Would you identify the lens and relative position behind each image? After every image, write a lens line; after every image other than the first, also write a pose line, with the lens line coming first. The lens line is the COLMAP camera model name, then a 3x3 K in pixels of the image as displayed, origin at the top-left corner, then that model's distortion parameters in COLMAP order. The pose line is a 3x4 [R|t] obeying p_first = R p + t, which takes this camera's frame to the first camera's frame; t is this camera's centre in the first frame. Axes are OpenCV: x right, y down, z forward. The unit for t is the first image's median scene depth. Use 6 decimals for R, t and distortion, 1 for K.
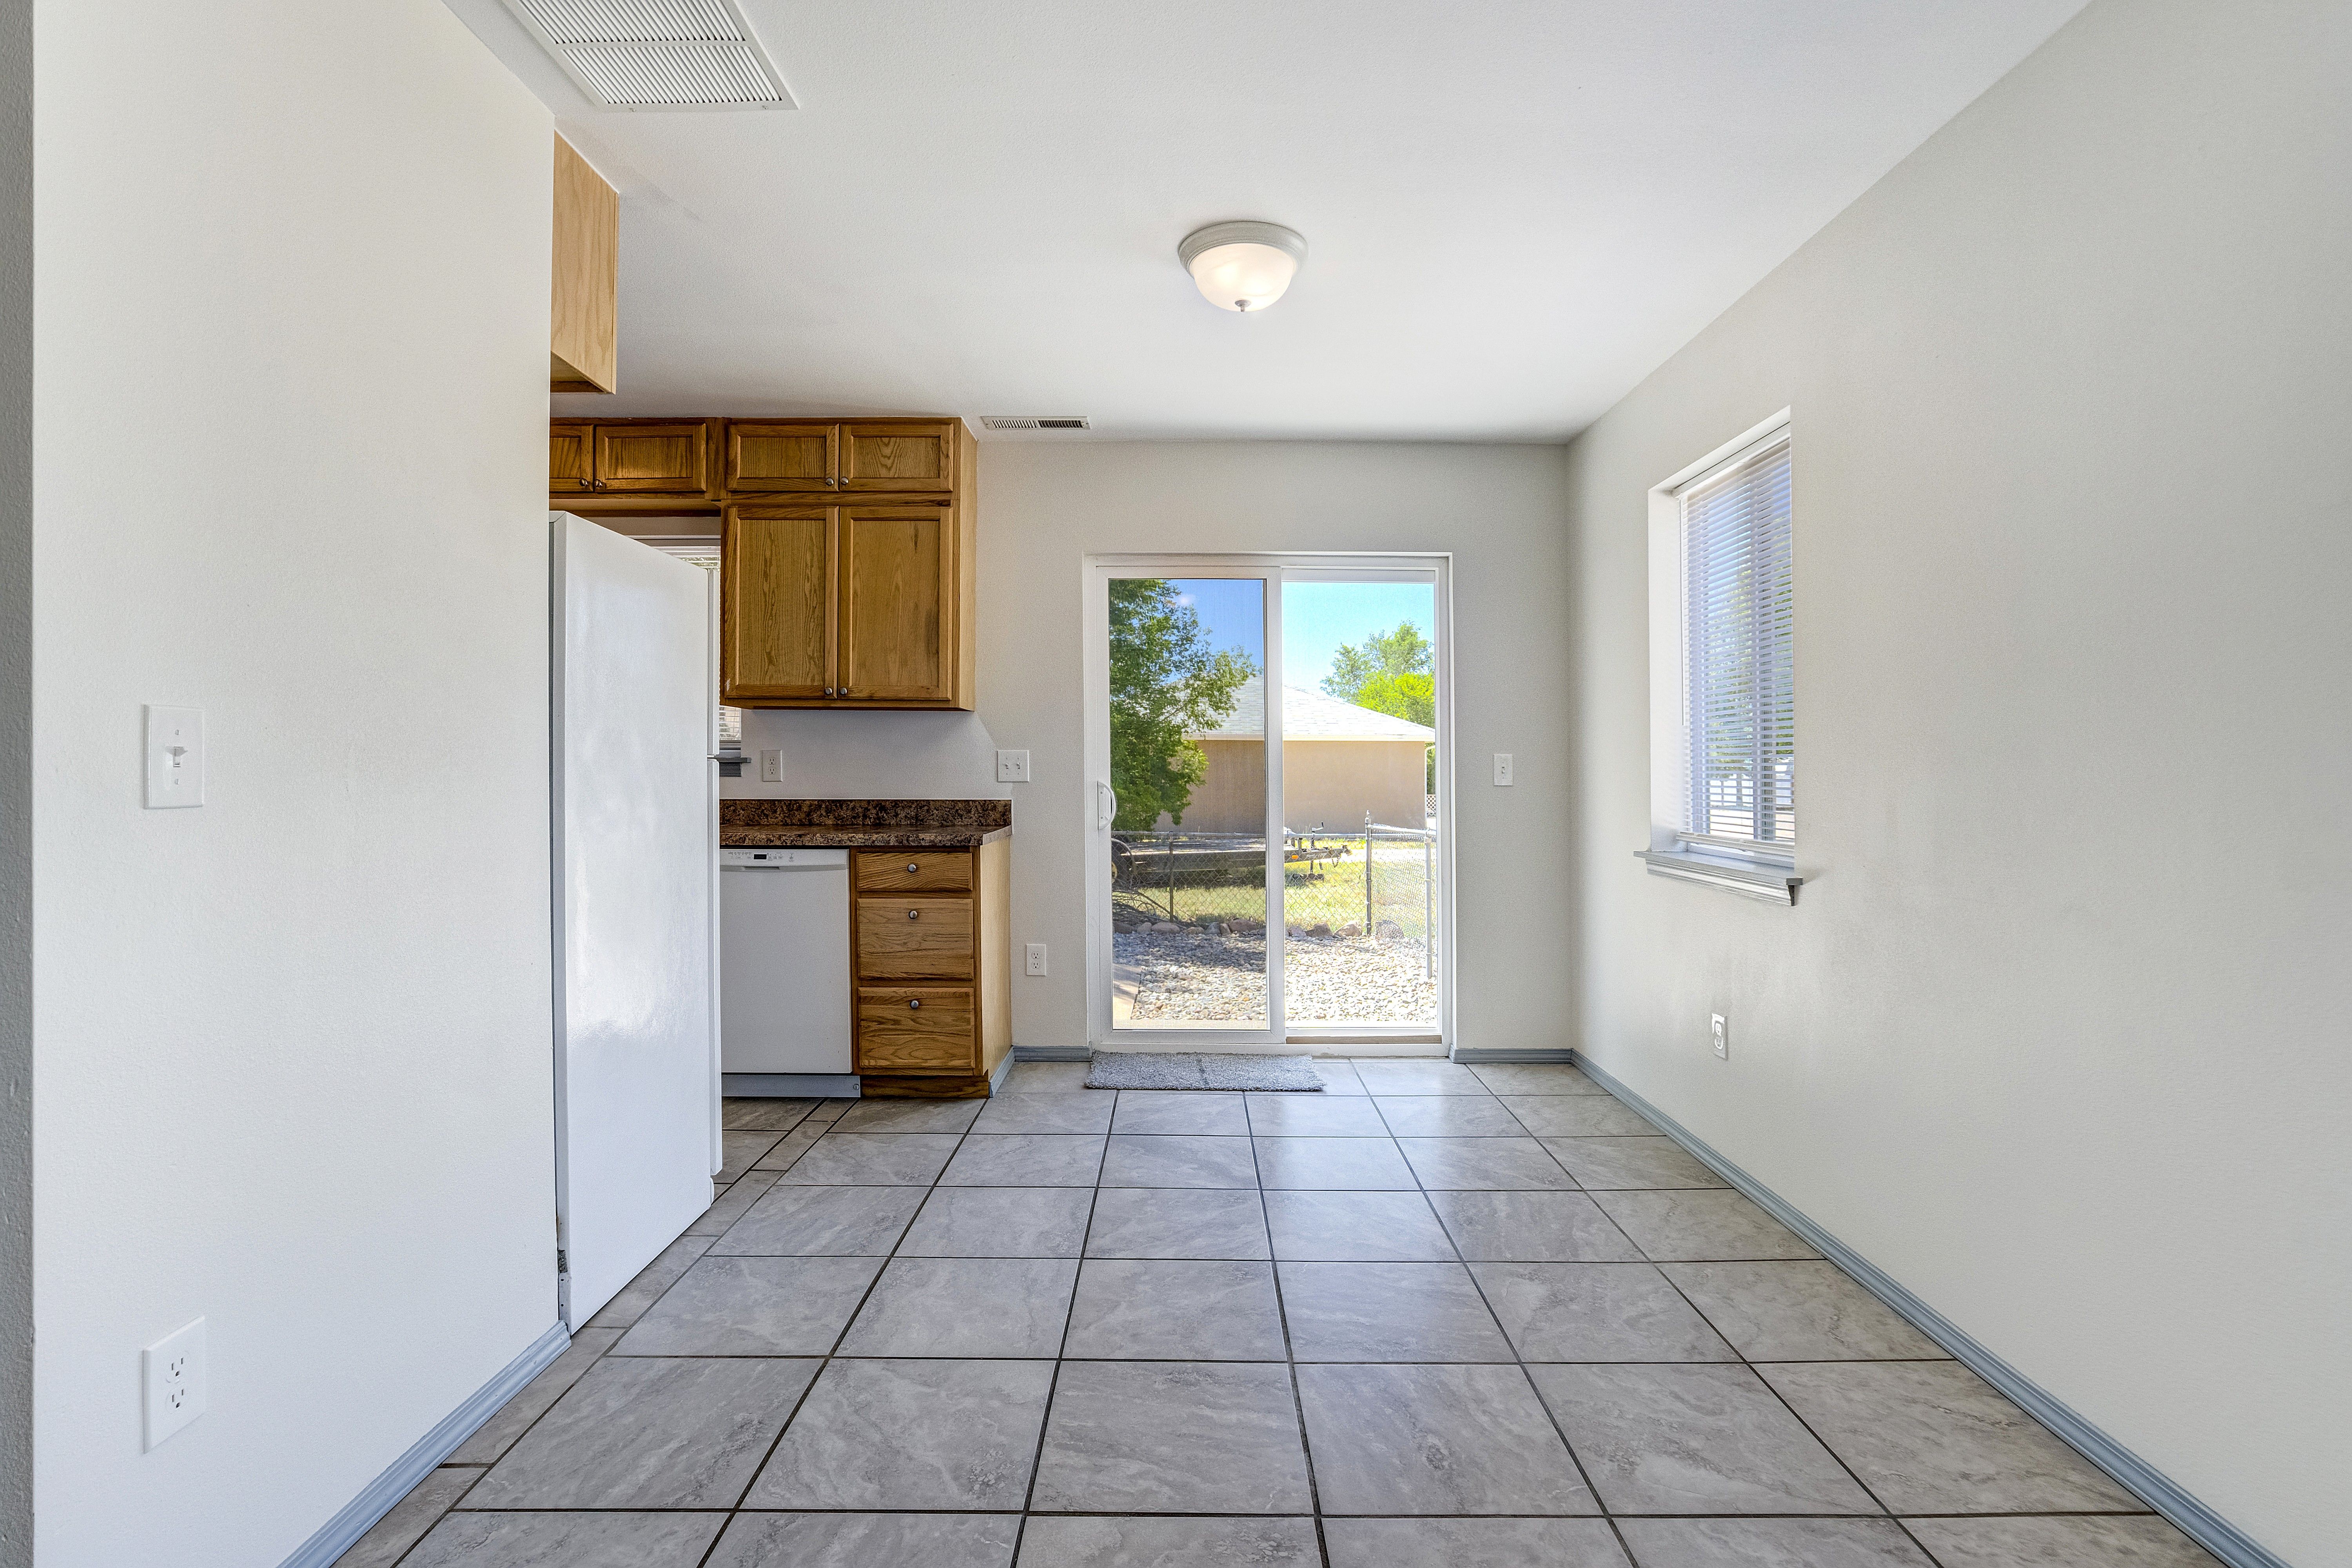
lens RADIAL K [[1113.8, 0, 1196.9], [0, 1113.8, 775.7], [0, 0, 1]] dist [-0.024454, 0.000768]
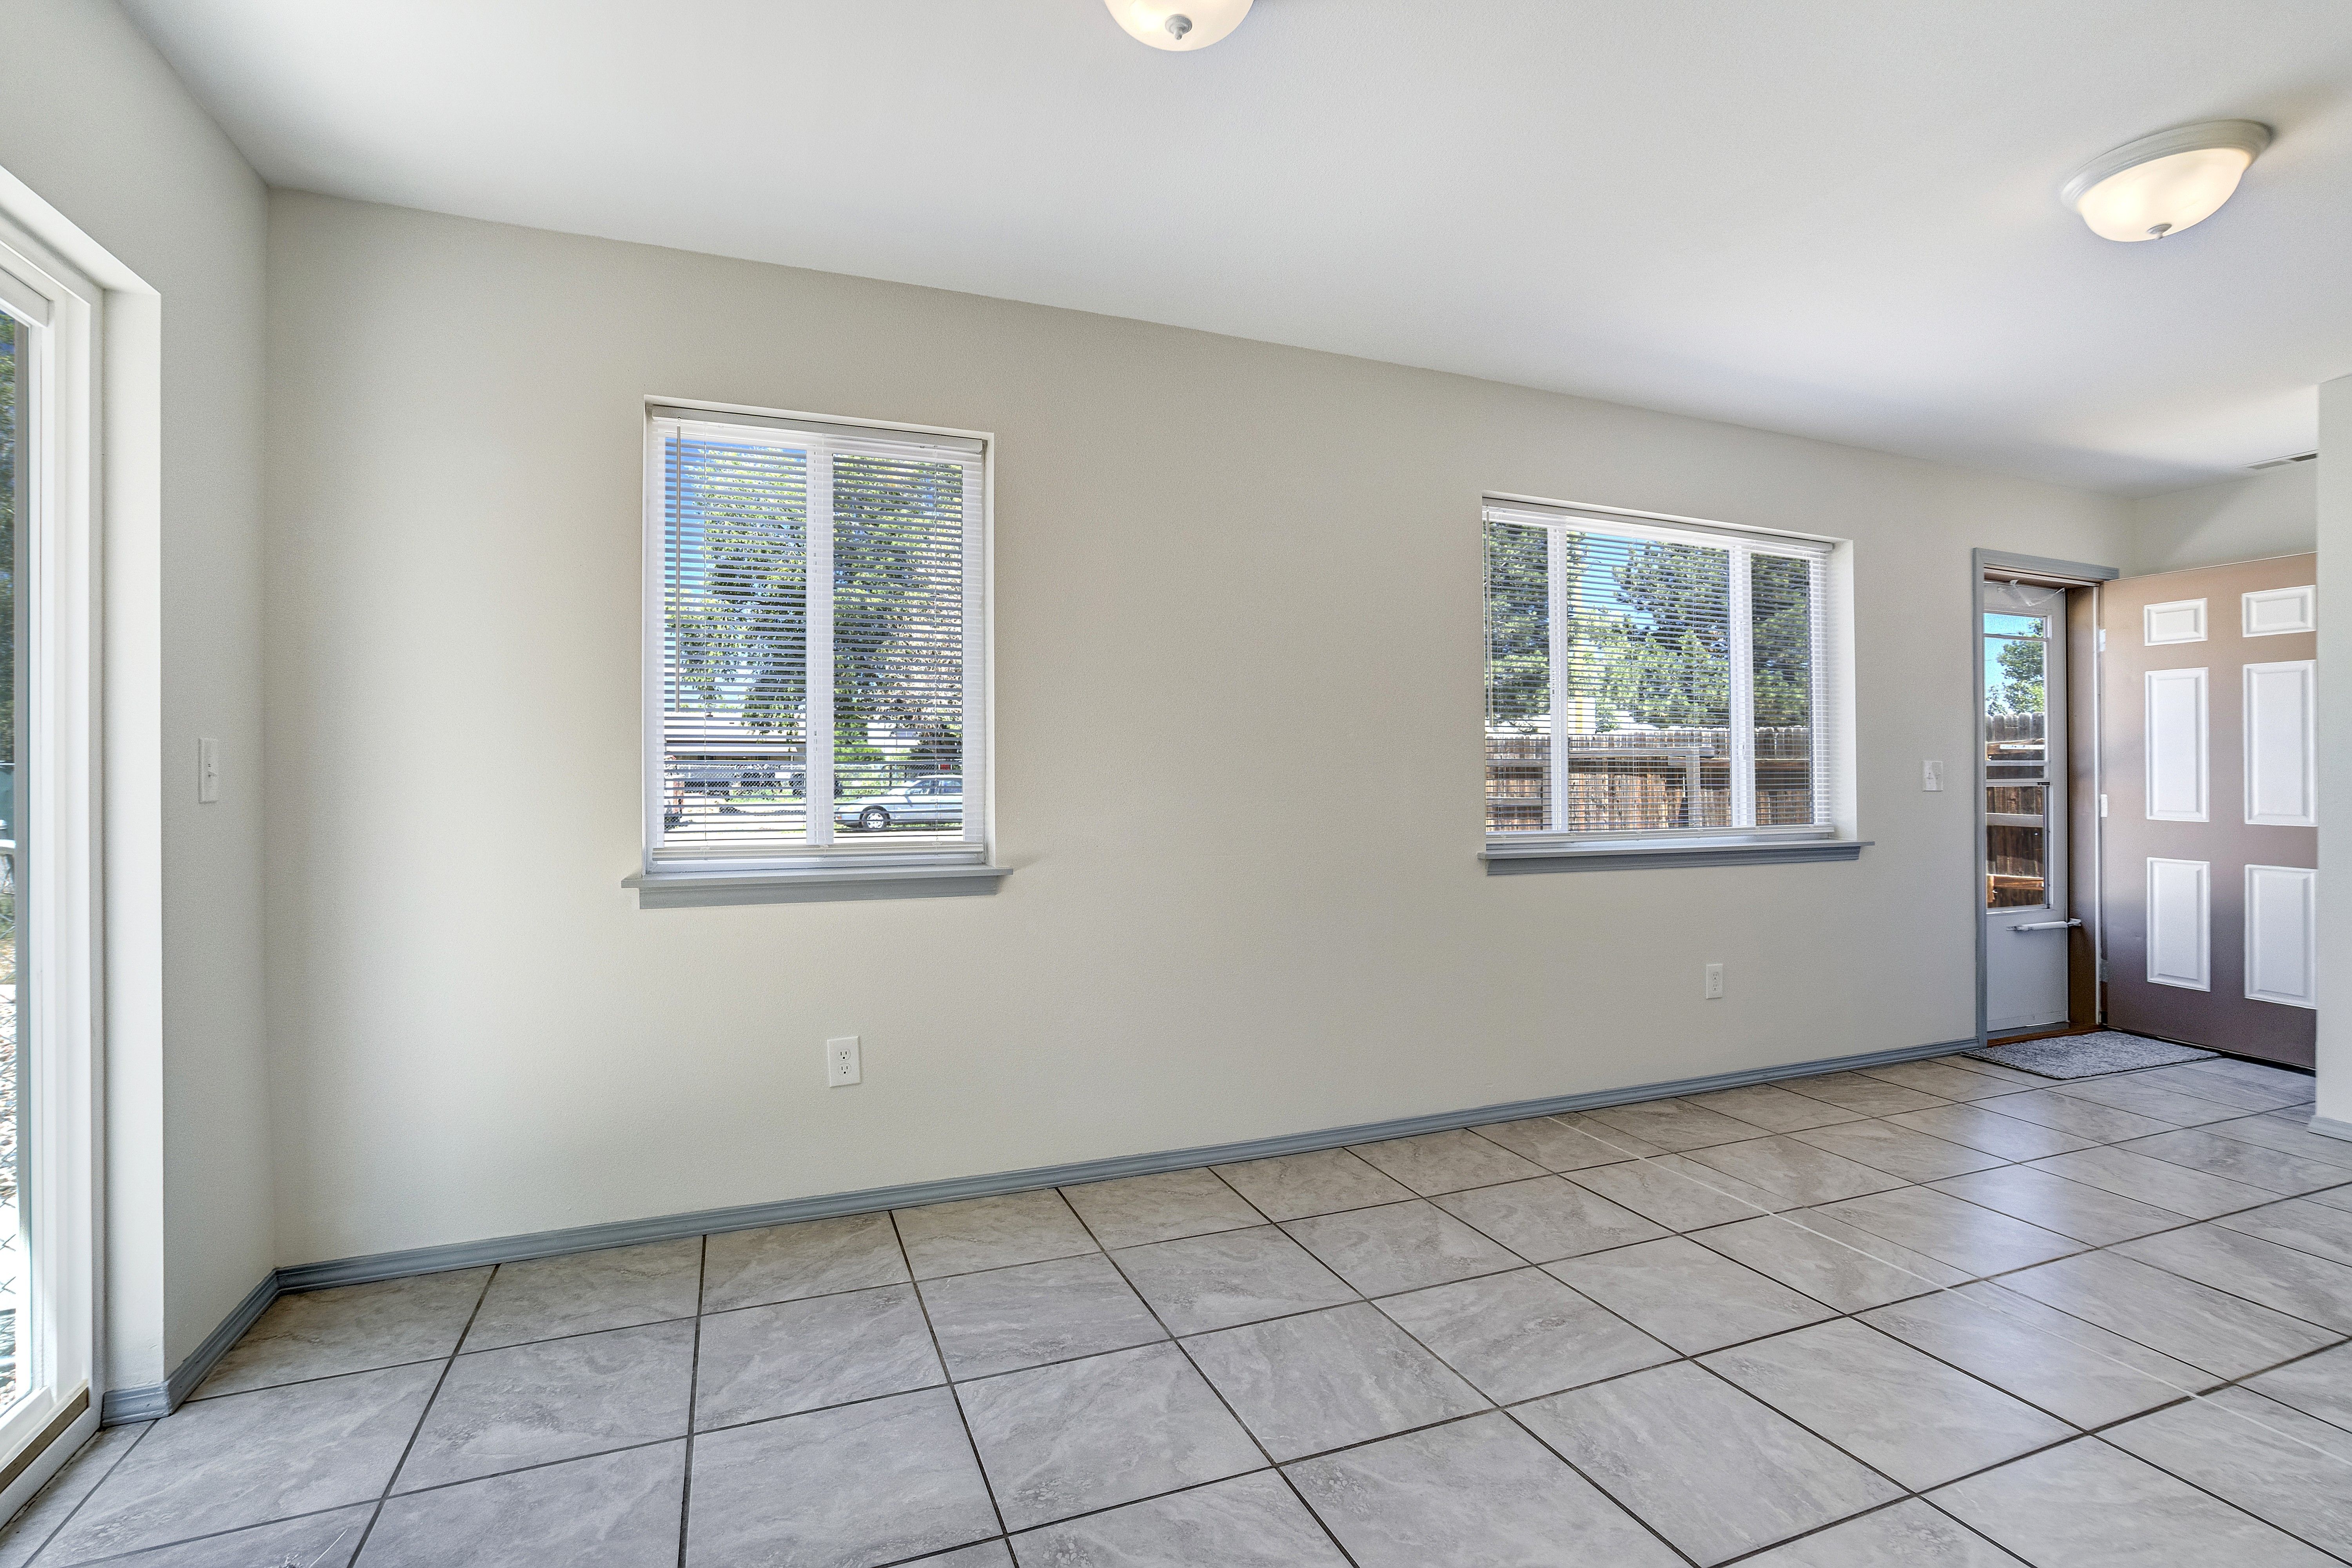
lens RADIAL K [[1079.4, 0, 1160.2], [0, 1079.4, 767.2], [0, 0, 1]] dist [-0.024497, 0.008453]
pose [[-0.346980, -0.005653, 0.937855, -0.526366], [-0.002789, 0.999984, 0.004995, -0.016814], [-0.937868, -0.000882, -0.346990, 1.252576]]
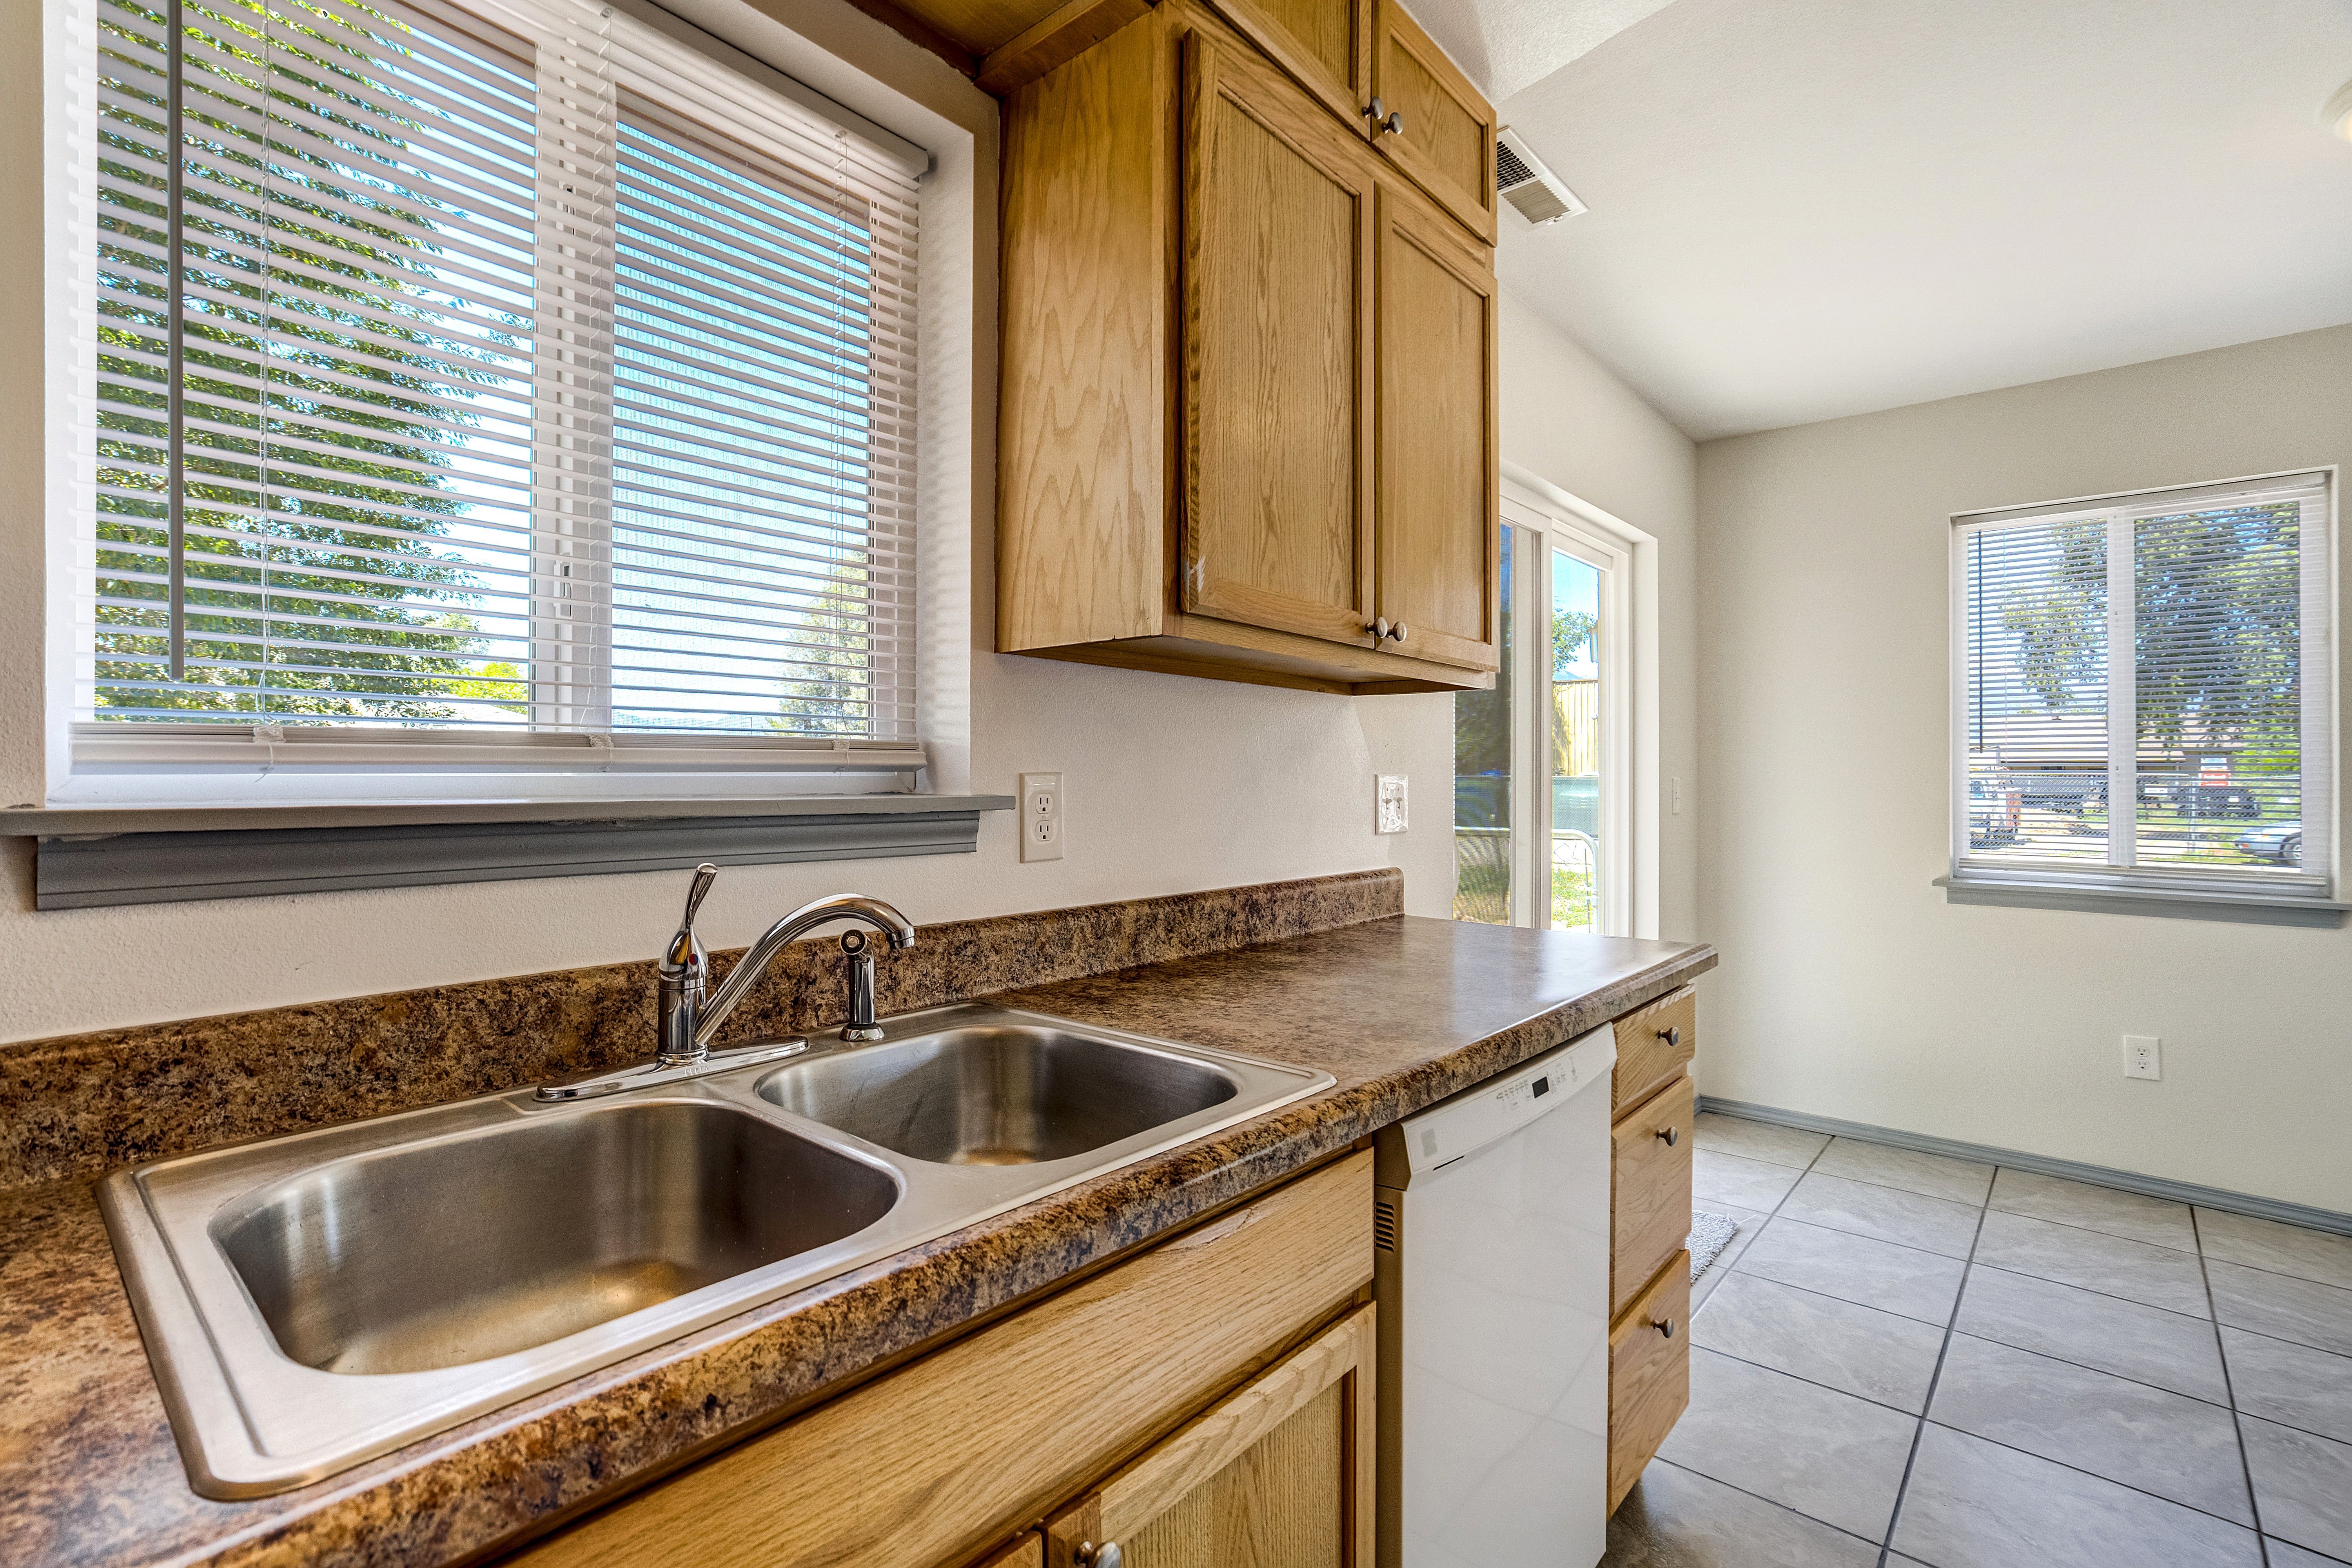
lens RADIAL K [[1073.5, 0, 1206.7], [0, 1073.5, 780.0], [0, 0, 1]] dist [0.000696, -0.000276]
pose [[0.656884, -0.007949, 0.753950, -1.006638], [0.000338, 0.999947, 0.010249, -0.043366], [-0.753991, -0.006477, 0.656852, 1.178069]]
